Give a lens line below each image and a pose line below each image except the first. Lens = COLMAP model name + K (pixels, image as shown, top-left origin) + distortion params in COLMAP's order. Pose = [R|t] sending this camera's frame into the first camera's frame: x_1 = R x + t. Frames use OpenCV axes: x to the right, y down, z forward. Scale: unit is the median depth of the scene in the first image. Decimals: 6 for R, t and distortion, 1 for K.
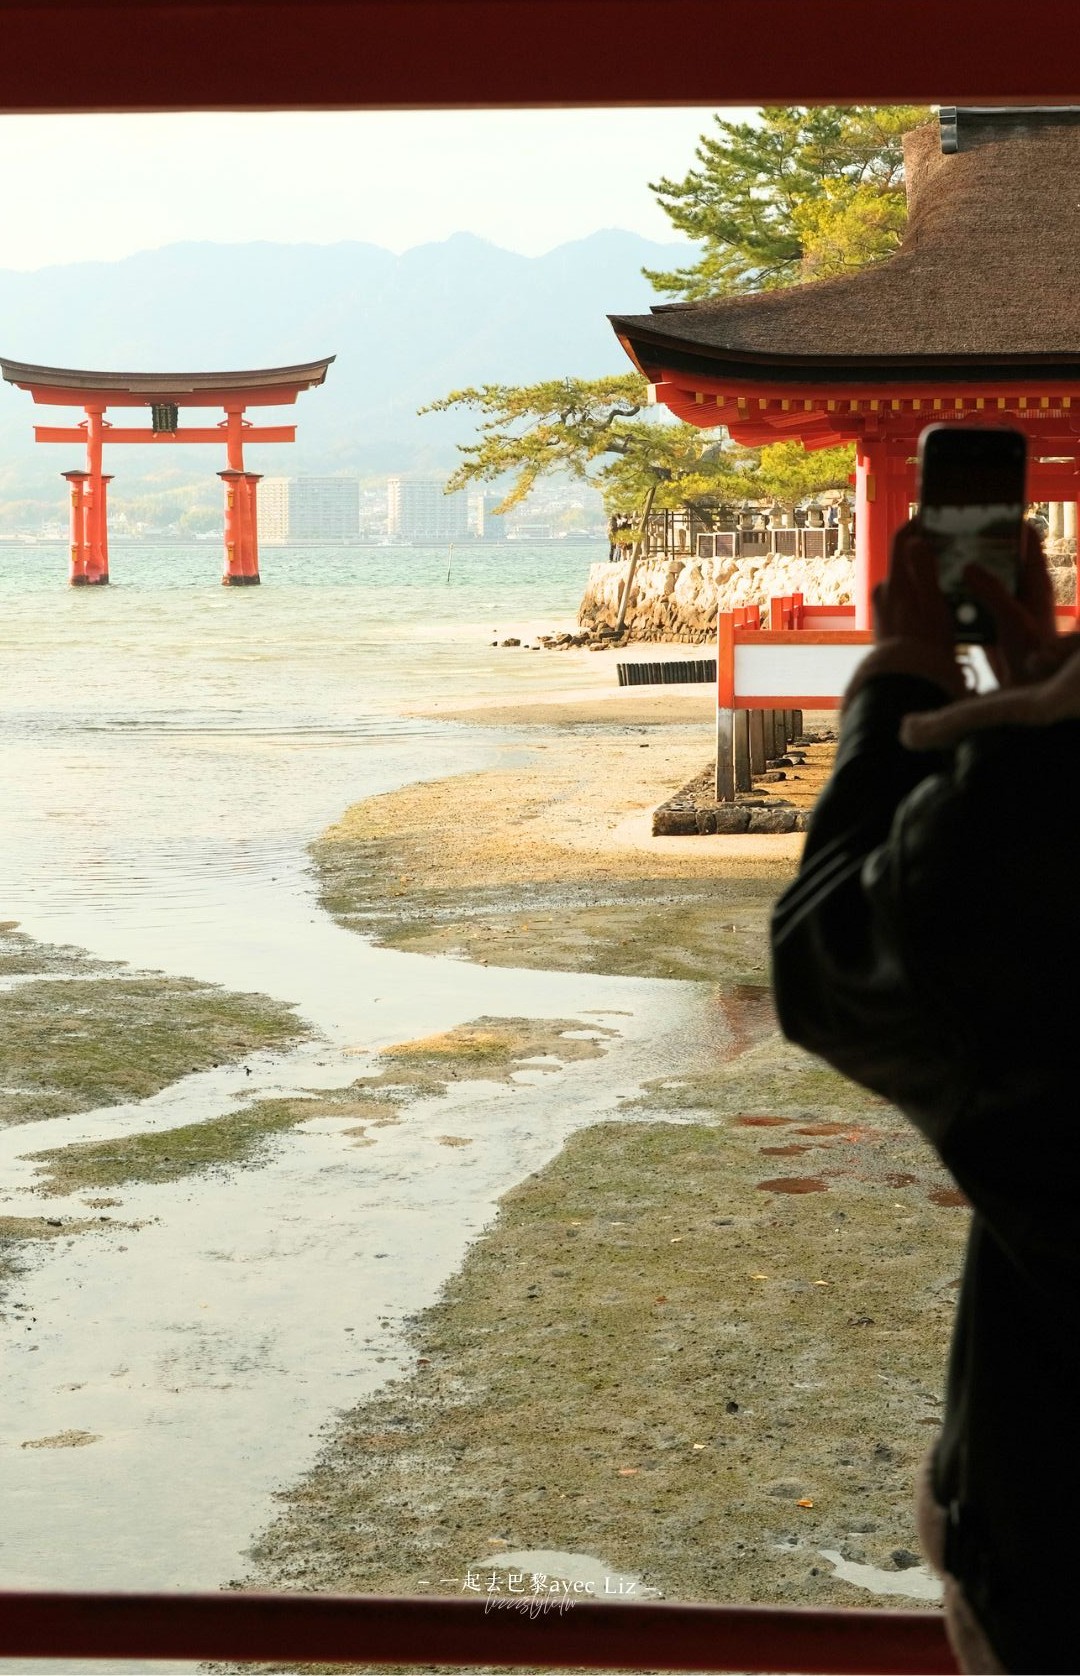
lens RADIAL K [[3499.8, 0, 537.3], [0, 3499.8, 653.2], [0, 0, 1]] dist [0.058333, 0.202737]
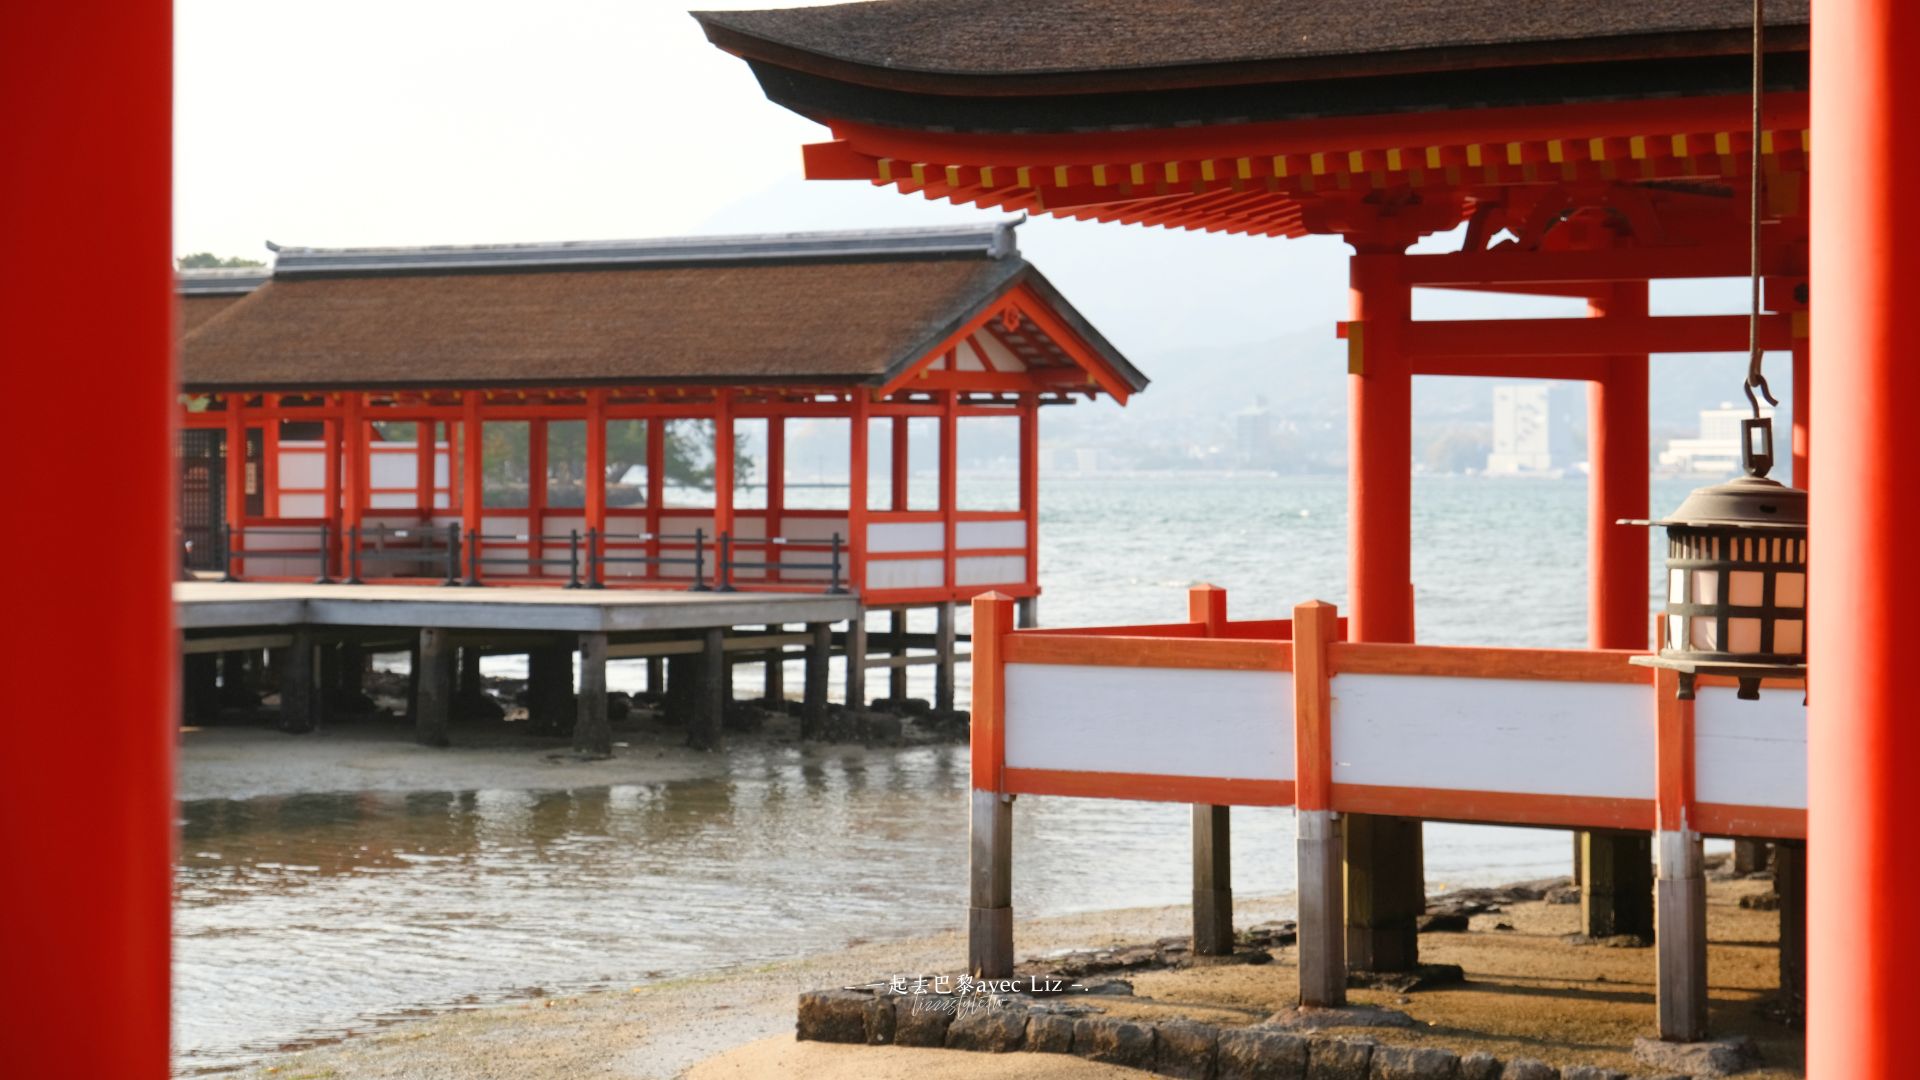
lens RADIAL K [[4572.4, 0, 964.3], [0, 4572.4, 430.3], [0, 0, 1]] dist [-0.035157, 0.006647]
pose [[0.865860, -0.000588, -0.500285, 0.138580], [-0.020176, 0.999145, -0.036094, -0.004380], [0.499879, 0.041346, 0.865108, 0.159306]]
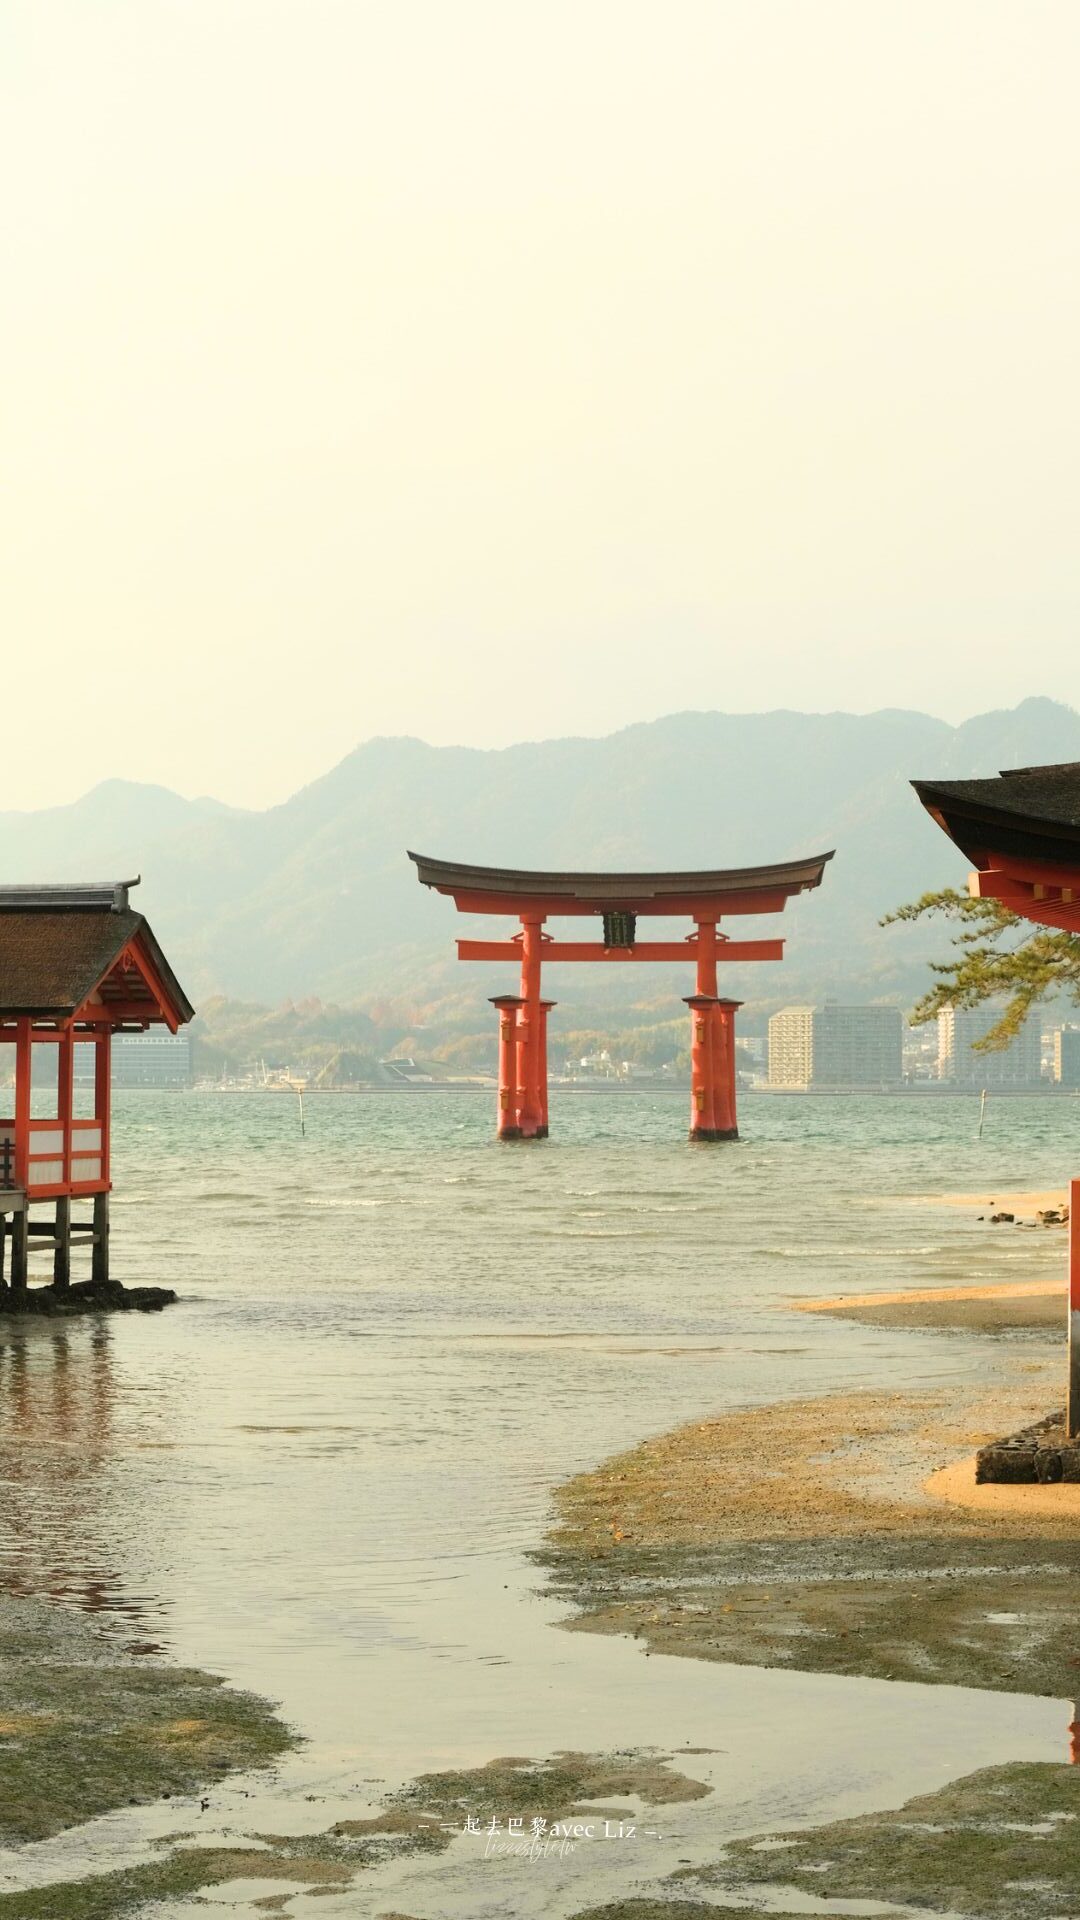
lens RADIAL K [[4392.4, 0, 474.8], [0, 4392.4, 856.8], [0, 0, 1]] dist [0.072850, -0.580075]
pose [[0.987825, -0.002063, -0.155558, 0.026497], [-0.011056, 0.996453, -0.083420, -0.000297], [0.155178, 0.084124, 0.984298, 0.021486]]
